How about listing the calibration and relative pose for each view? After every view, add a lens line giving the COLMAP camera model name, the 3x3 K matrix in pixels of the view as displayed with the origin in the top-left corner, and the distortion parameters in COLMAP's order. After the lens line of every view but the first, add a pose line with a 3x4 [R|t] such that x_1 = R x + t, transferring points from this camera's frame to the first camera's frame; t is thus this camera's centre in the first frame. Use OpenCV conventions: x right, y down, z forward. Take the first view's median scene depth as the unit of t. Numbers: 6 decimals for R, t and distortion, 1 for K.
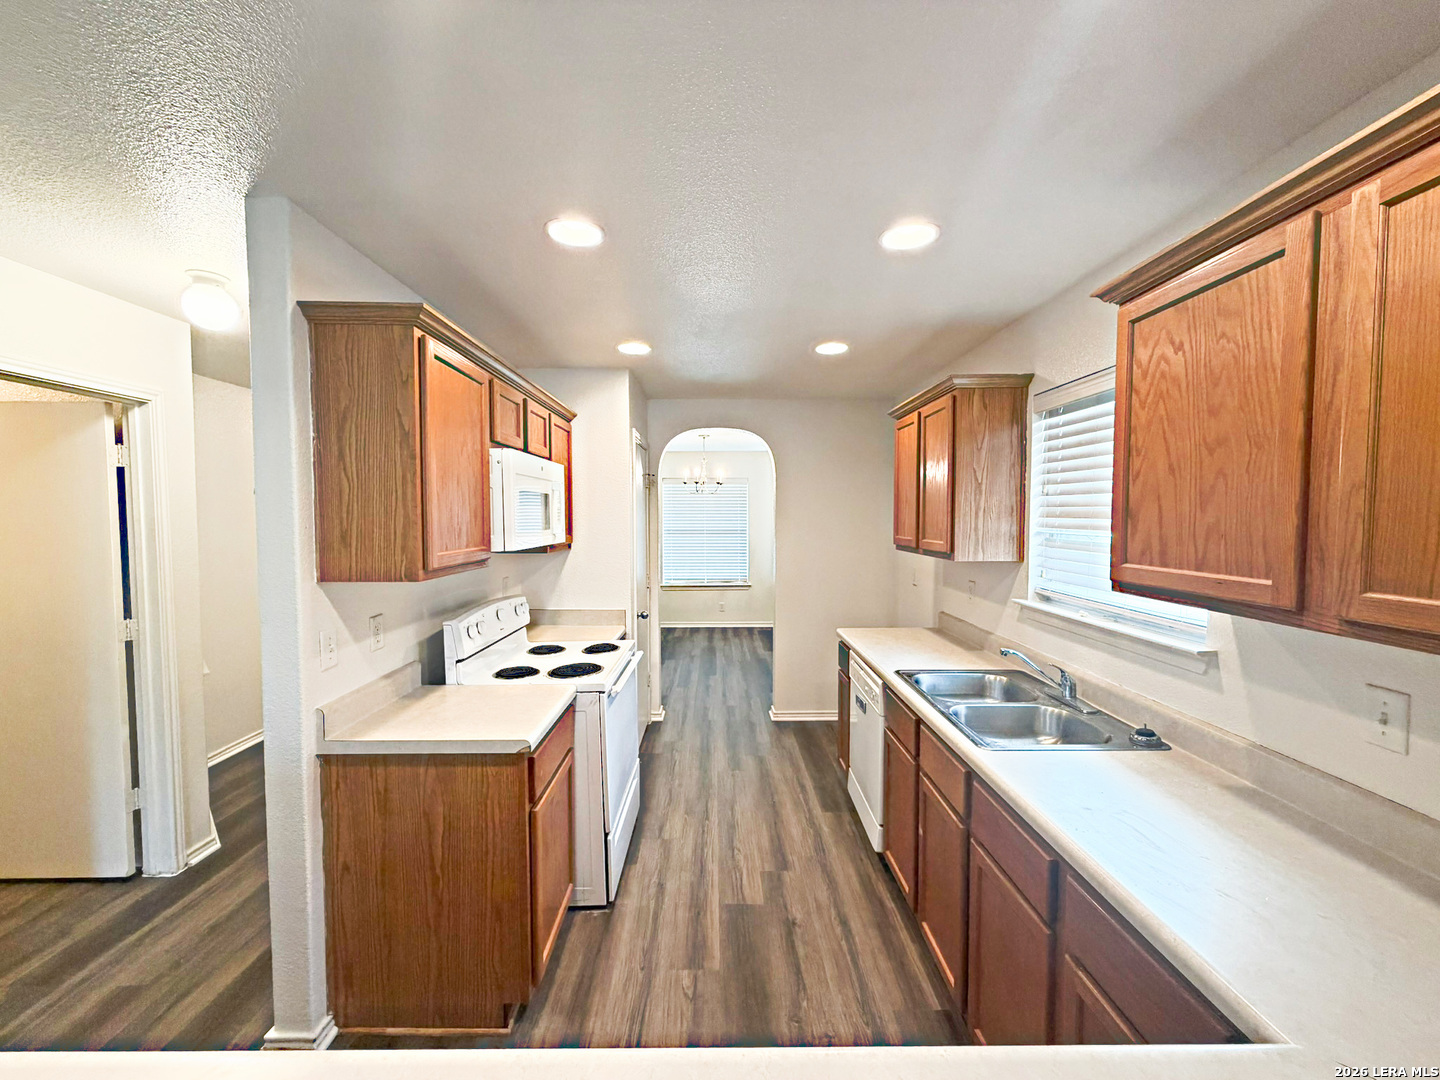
lens RADIAL K [[564.8, 0, 720.0], [0, 564.8, 540.0], [0, 0, 1]] dist [0.001724, -0.000182]
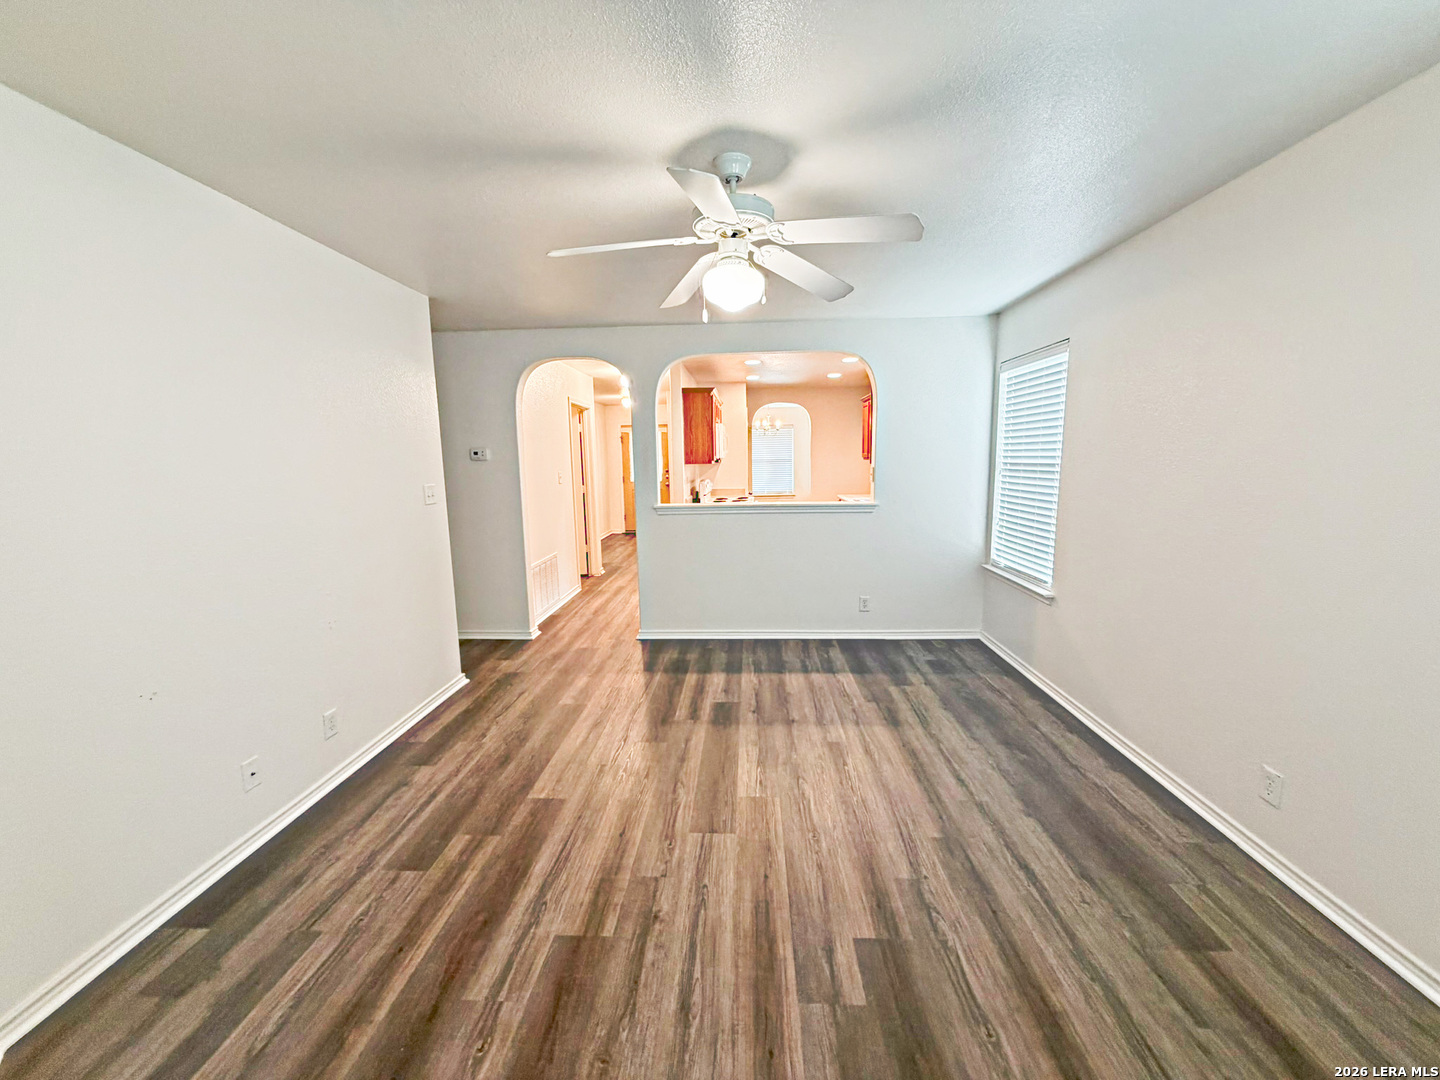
lens RADIAL K [[564.8, 0, 720.0], [0, 564.8, 540.0], [0, 0, 1]] dist [0.001724, -0.000182]
pose [[0.997628, -0.010783, -0.067988, -0.162249], [0.018004, 0.994149, 0.106511, 0.119804], [0.066442, -0.107482, 0.991984, -1.811791]]
